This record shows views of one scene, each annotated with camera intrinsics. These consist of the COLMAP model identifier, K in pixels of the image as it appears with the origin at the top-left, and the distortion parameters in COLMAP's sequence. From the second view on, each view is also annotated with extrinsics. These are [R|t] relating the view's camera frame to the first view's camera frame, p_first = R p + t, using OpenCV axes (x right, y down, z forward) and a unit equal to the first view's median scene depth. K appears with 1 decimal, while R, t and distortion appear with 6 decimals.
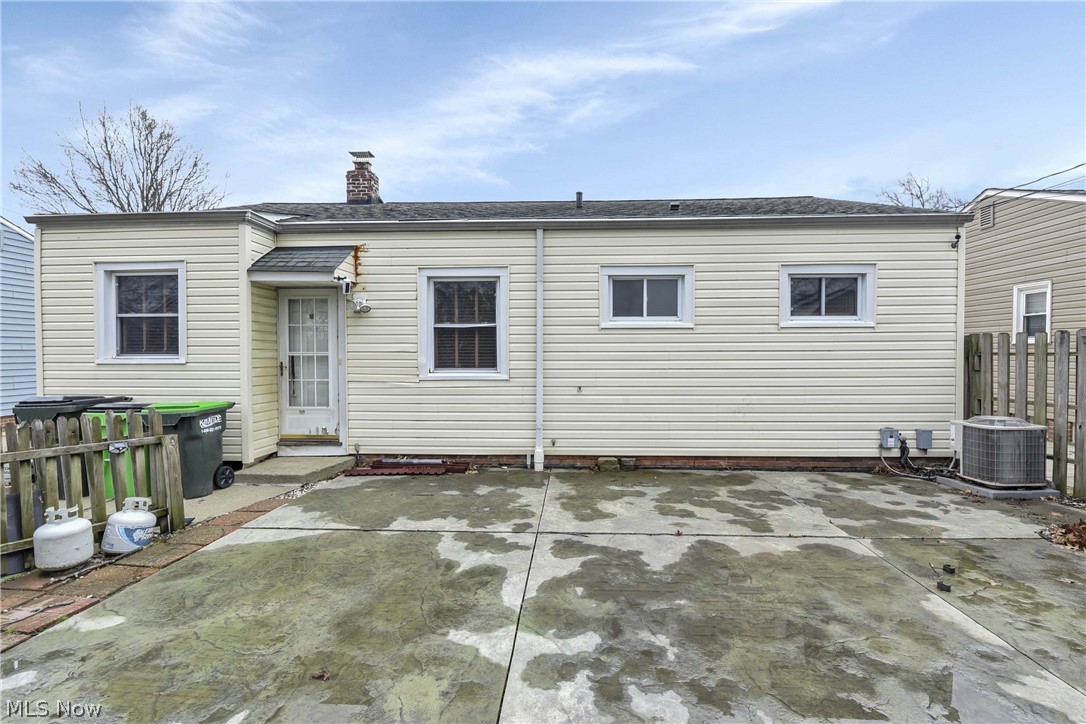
lens RADIAL K [[491.3, 0, 542.0], [0, 491.3, 362.9], [0, 0, 1]] dist [-0.003195, -0.000531]
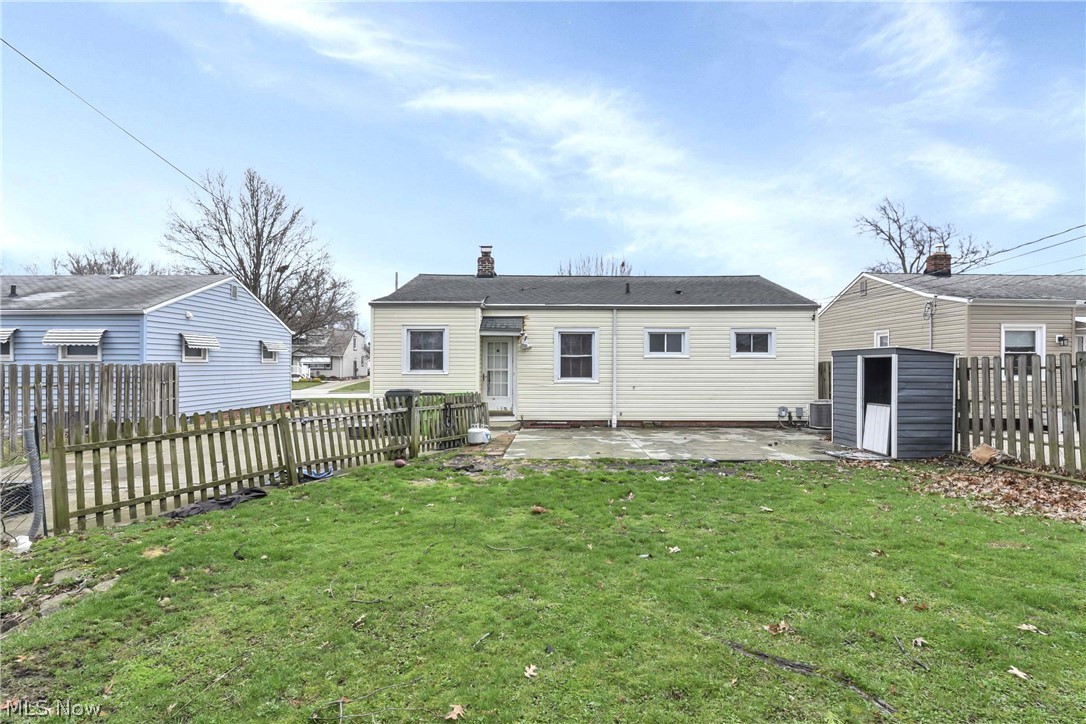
lens RADIAL K [[508.5, 0, 545.6], [0, 508.5, 366.7], [0, 0, 1]] dist [0.004152, 0.000238]
pose [[0.999401, 0.004470, 0.034304, -0.356296], [-0.003751, 0.999772, -0.021014, 0.012227], [-0.034390, 0.020872, 0.999191, -1.077565]]
